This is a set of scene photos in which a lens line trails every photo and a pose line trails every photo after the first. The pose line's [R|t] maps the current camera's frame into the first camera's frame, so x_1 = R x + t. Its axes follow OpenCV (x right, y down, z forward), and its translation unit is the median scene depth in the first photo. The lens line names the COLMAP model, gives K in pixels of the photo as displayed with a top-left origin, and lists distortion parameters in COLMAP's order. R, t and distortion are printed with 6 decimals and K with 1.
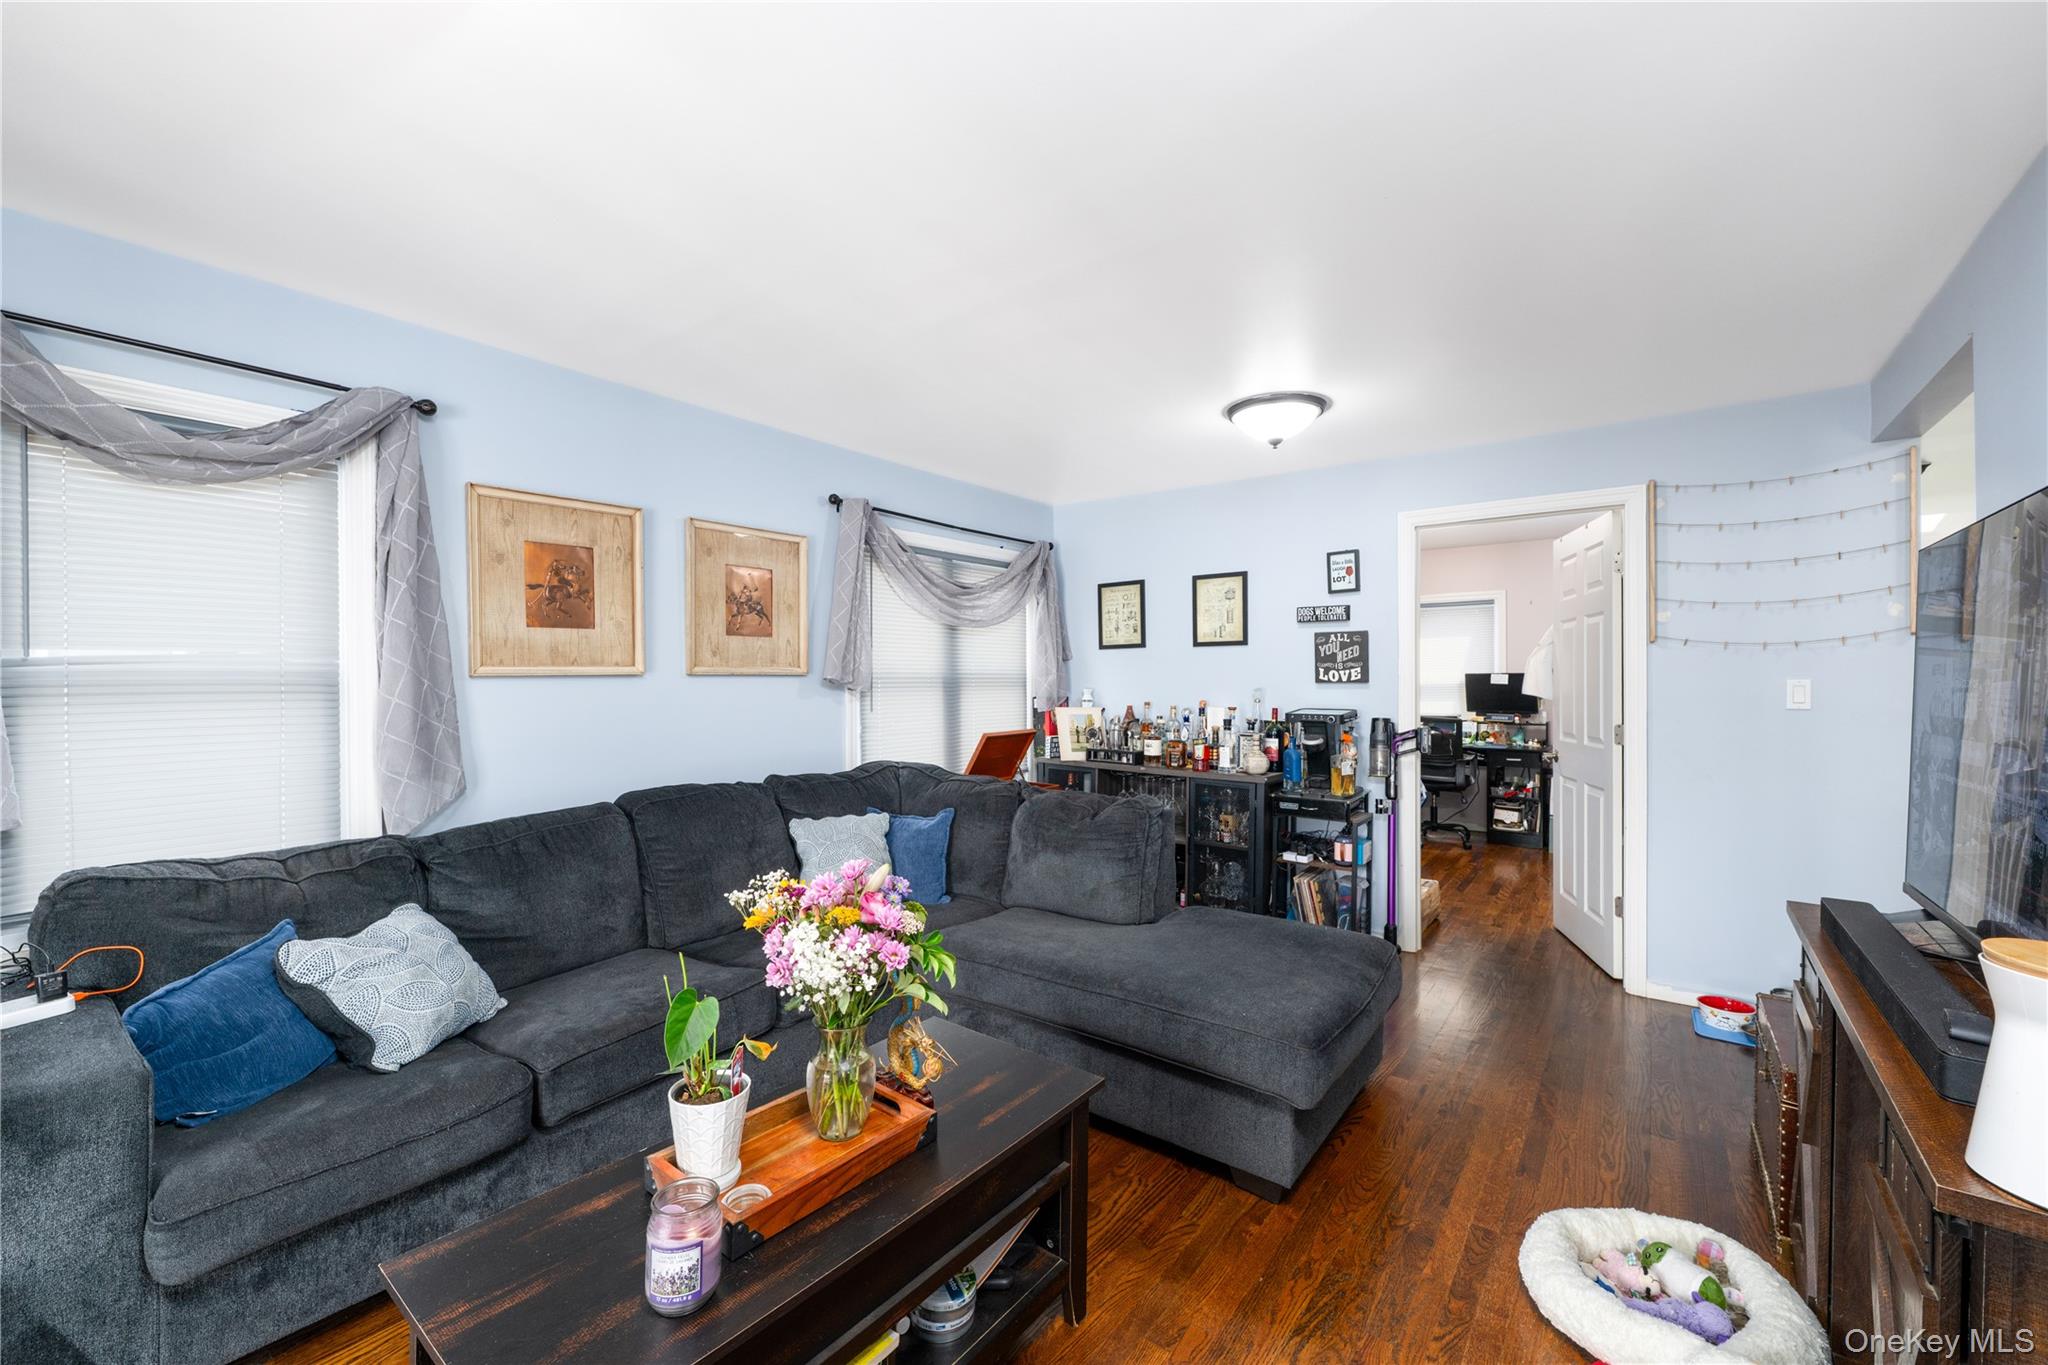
lens RADIAL K [[813.5, 0, 1033.7], [0, 813.5, 680.3], [0, 0, 1]] dist [-0.004383, -0.000174]
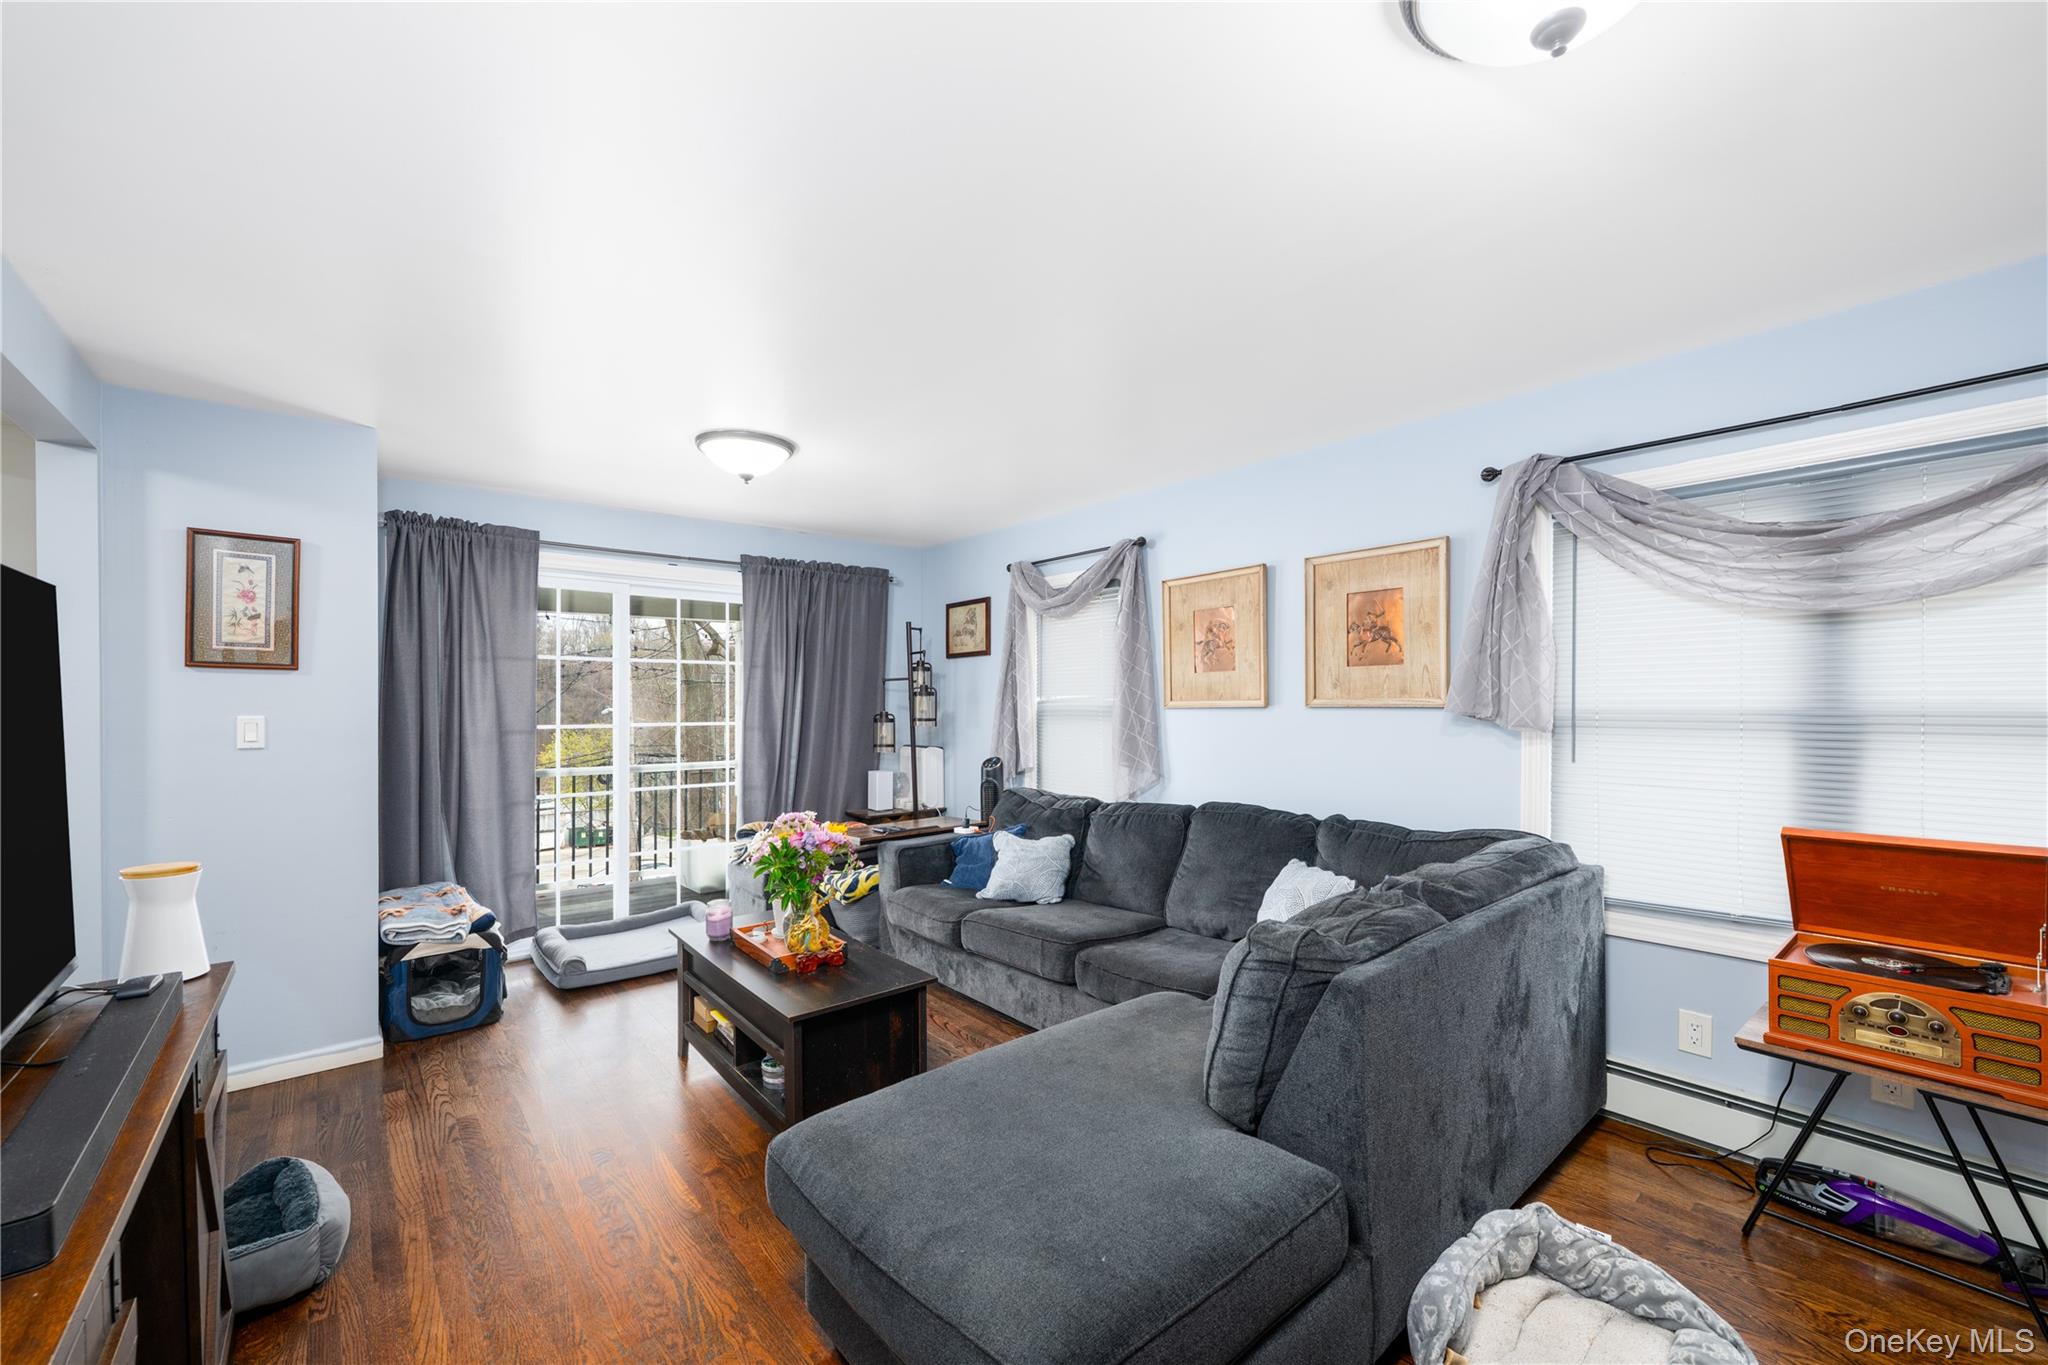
lens RADIAL K [[813.5, 0, 1019.0], [0, 813.5, 696.5], [0, 0, 1]] dist [-0.004383, -0.000174]
pose [[-0.217852, -0.008167, -0.975948, 0.681087], [-0.003619, 0.999965, -0.007560, -0.011343], [0.975975, 0.001885, -0.217874, 0.860480]]
